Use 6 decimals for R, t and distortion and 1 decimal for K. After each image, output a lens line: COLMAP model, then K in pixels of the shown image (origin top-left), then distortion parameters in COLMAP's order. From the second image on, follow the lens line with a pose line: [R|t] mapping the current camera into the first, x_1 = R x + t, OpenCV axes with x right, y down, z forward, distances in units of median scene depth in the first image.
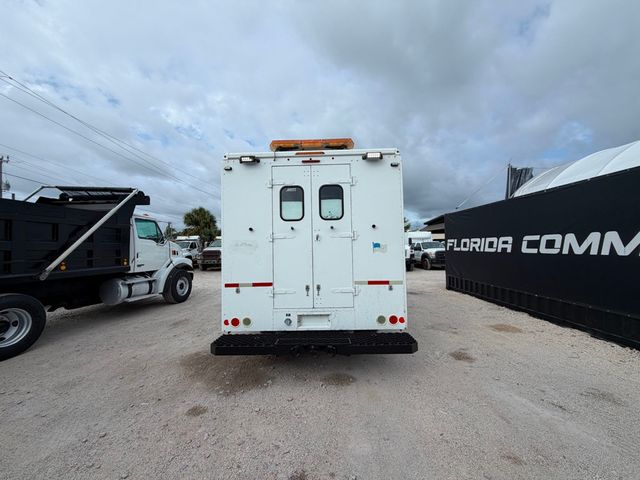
lens RADIAL K [[254.9, 0, 320.5], [0, 254.9, 239.1], [0, 0, 1]] dist [-0.000130, 0.000022]
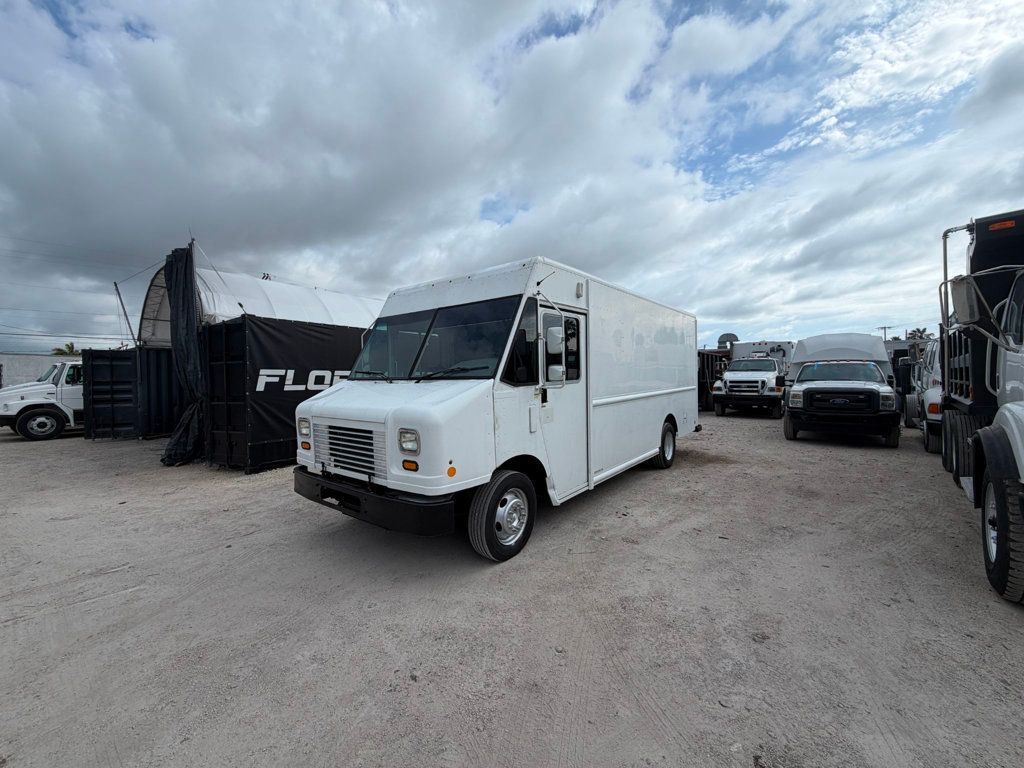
lens RADIAL K [[407.8, 0, 512.9], [0, 407.8, 382.5], [0, 0, 1]] dist [-0.000130, 0.000022]
pose [[-0.800308, 0.023701, 0.599120, -0.996116], [0.008869, 0.999577, -0.027696, 0.151417], [-0.599523, -0.016852, -0.800180, 3.786194]]
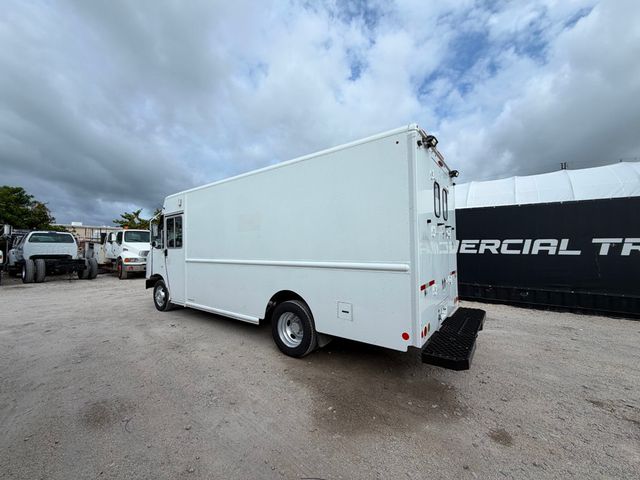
lens RADIAL K [[254.9, 0, 320.5], [0, 254.9, 239.1], [0, 0, 1]] dist [-0.000130, 0.000022]
pose [[0.576175, 0.046332, 0.816012, -1.210749], [-0.041212, 0.998769, -0.027609, 0.061035], [-0.816287, -0.017722, 0.577375, 0.798947]]
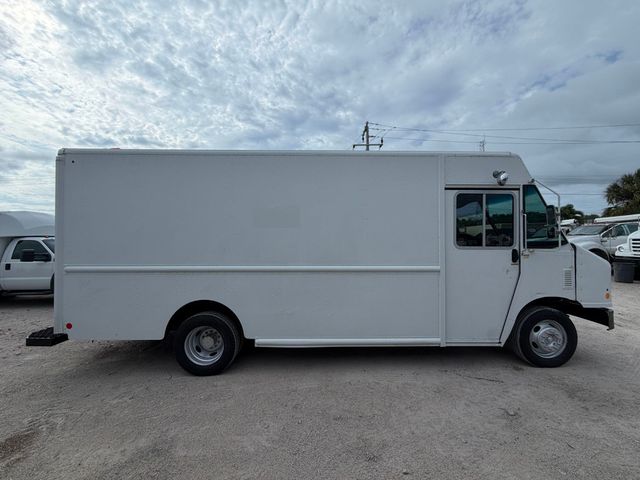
lens RADIAL K [[255.2, 0, 318.2], [0, 255.2, 239.4], [0, 0, 1]] dist [-0.000412, 0.000388]
pose [[0.031247, 0.007072, -0.999487, 1.322355], [0.047802, 0.998820, 0.008562, 0.028097], [0.998368, -0.048045, 0.030873, 1.957236]]
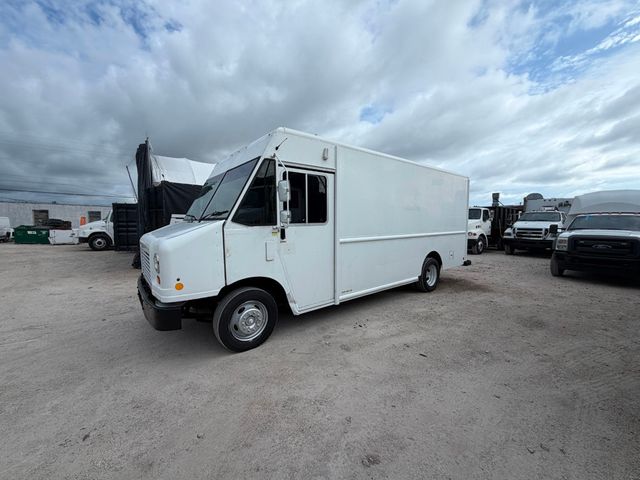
lens RADIAL K [[254.9, 0, 320.5], [0, 254.9, 239.1], [0, 0, 1]] dist [-0.000130, 0.000022]
pose [[-0.645008, -0.029855, 0.763592, -1.211285], [-0.018692, 0.999554, 0.023292, 0.152636], [-0.763947, 0.000751, -0.645279, 3.302933]]
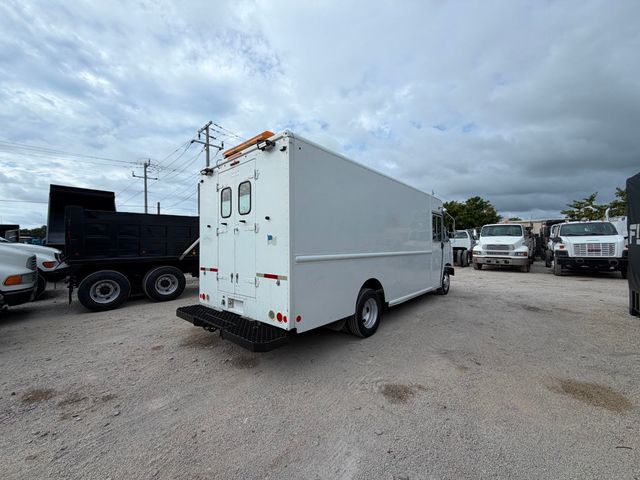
lens RADIAL K [[256.2, 0, 320.0], [0, 256.2, 240.0], [0, 0, 1]] dist [-0.000851, -0.000055]
pose [[0.760155, -0.005534, -0.649718, 0.987336], [0.025235, 0.999461, 0.021012, 0.017537], [0.649252, -0.032368, 0.759885, 0.384543]]
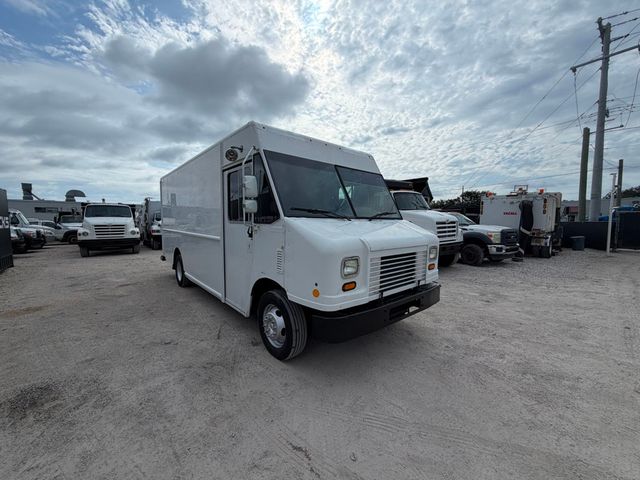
lens RADIAL K [[255.2, 0, 318.2], [0, 255.2, 239.4], [0, 0, 1]] dist [-0.000412, 0.000388]
pose [[-0.745663, 0.063093, -0.663330, 0.806963], [0.038230, 0.997918, 0.051943, 0.129210], [0.665226, 0.013373, -0.746522, 3.643837]]
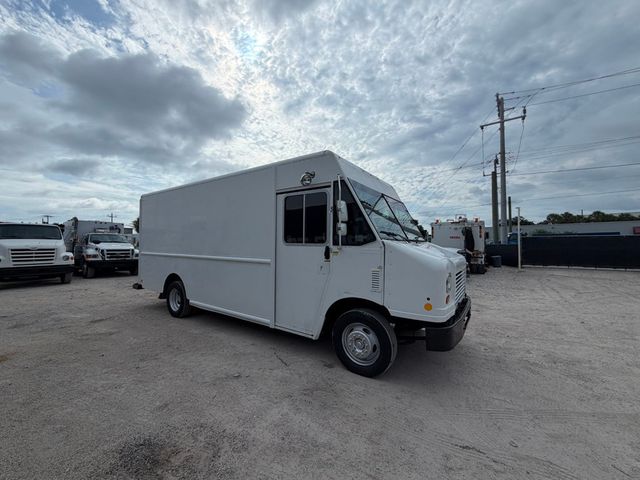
lens RADIAL K [[255.2, 0, 318.2], [0, 255.2, 239.4], [0, 0, 1]] dist [-0.000412, 0.000388]
pose [[-0.560401, 0.000353, -0.828221, 1.201650], [0.042529, 0.998693, -0.028350, 0.112343], [0.827129, -0.051111, -0.559683, 3.288095]]
